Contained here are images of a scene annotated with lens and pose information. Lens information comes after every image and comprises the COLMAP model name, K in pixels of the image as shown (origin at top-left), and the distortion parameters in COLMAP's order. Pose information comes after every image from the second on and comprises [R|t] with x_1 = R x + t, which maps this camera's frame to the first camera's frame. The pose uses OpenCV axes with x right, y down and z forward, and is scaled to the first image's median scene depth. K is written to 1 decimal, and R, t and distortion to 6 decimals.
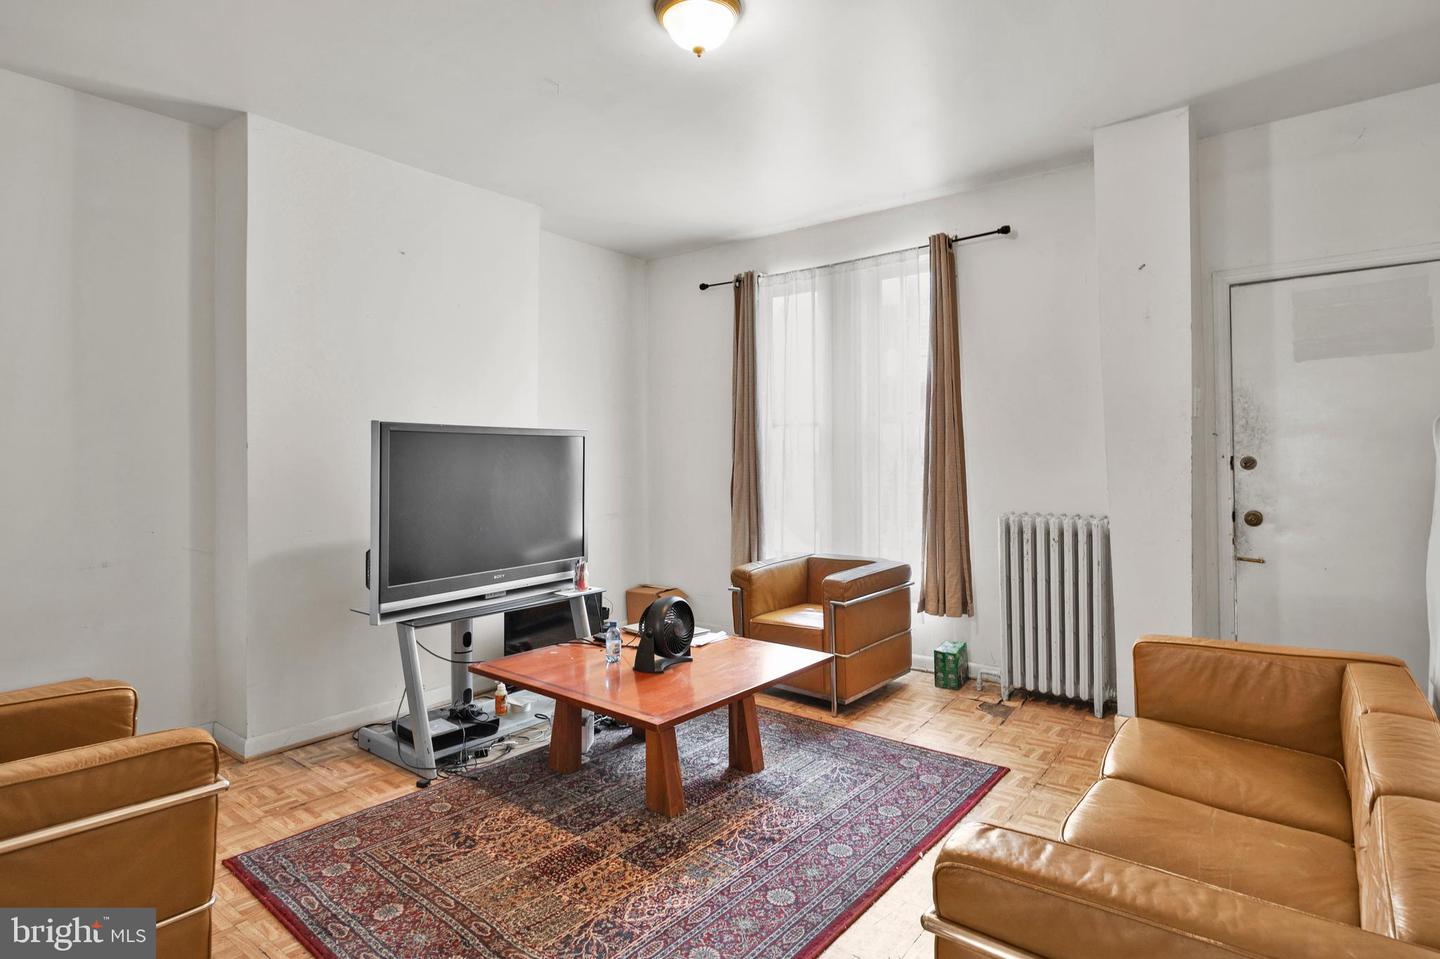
lens RADIAL K [[748.1, 0, 725.3], [0, 748.1, 451.8], [0, 0, 1]] dist [-0.000812, 0.000122]
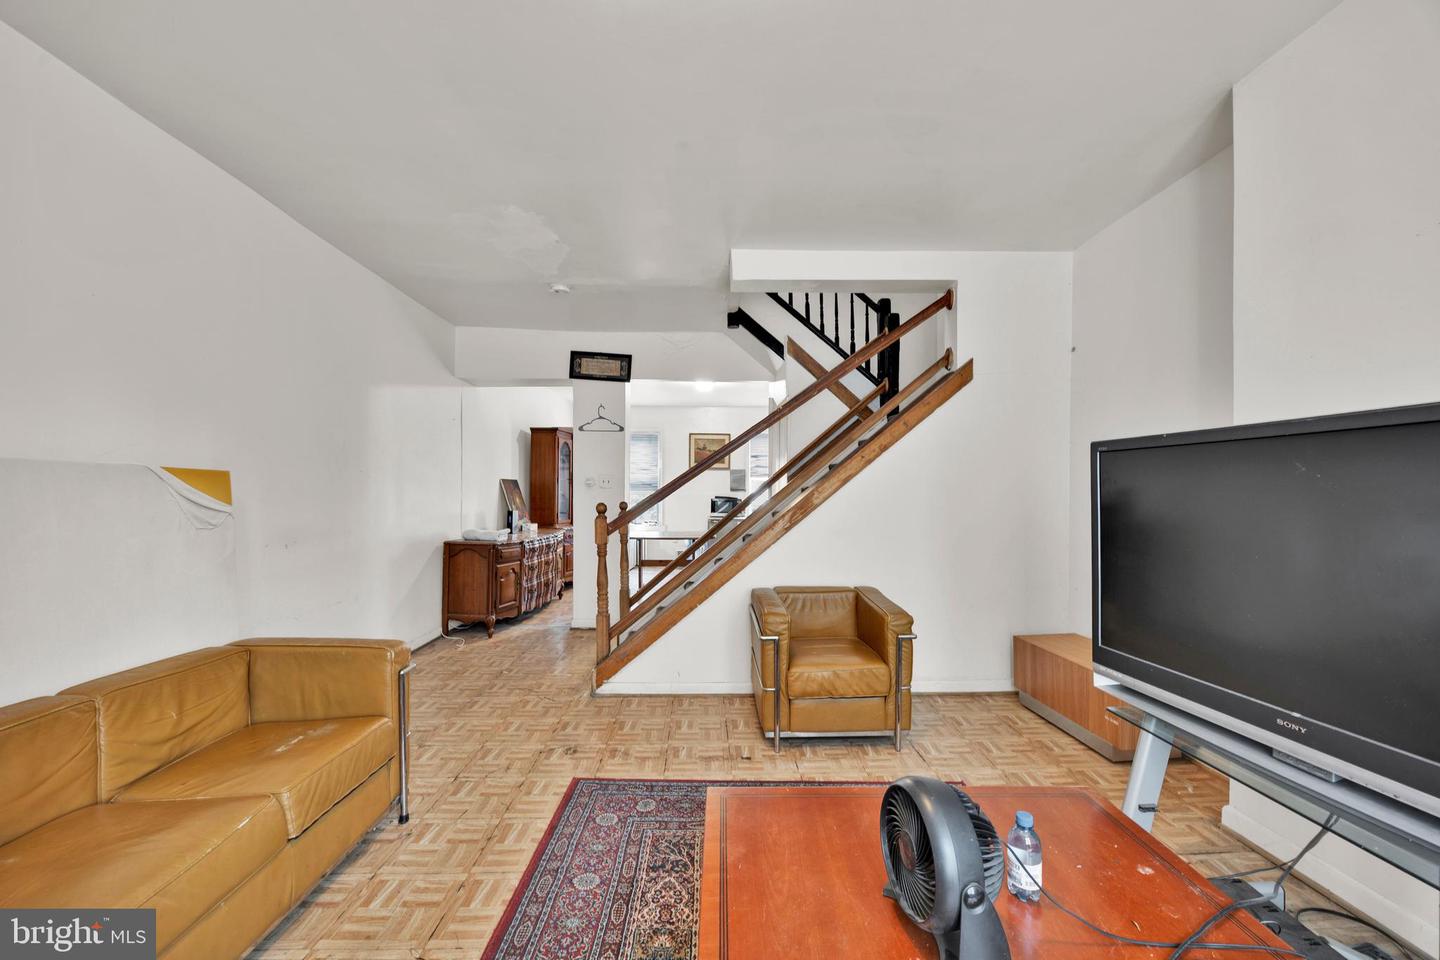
lens RADIAL K [[551.3, 0, 719.1], [0, 551.3, 492.9], [0, 0, 1]] dist [-0.008735, 0.000064]
pose [[-0.779280, 0.005344, -0.626653, 0.292213], [0.011418, 0.999919, -0.005672, 0.017107], [0.626572, -0.011575, -0.779278, 1.450142]]
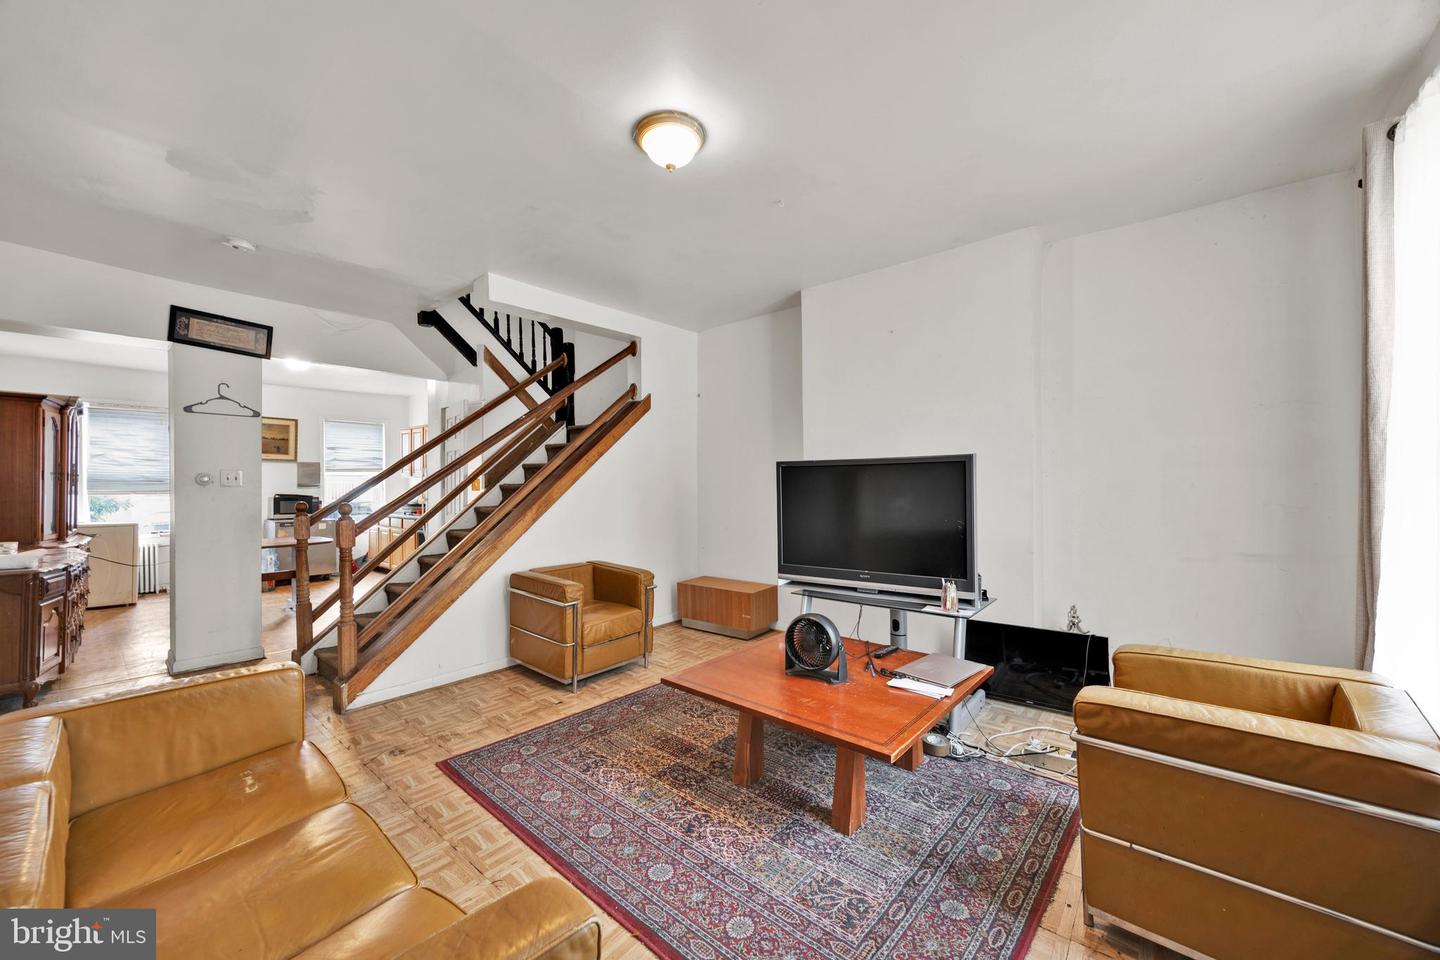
lens RADIAL K [[548.4, 0, 722.5], [0, 548.4, 473.6], [0, 0, 1]] dist [-0.007846, 0.000263]
pose [[-0.043132, -0.012147, -0.998996, 0.891352], [0.022459, 0.999662, -0.013124, -0.001552], [0.998817, -0.023003, -0.042845, 1.112794]]
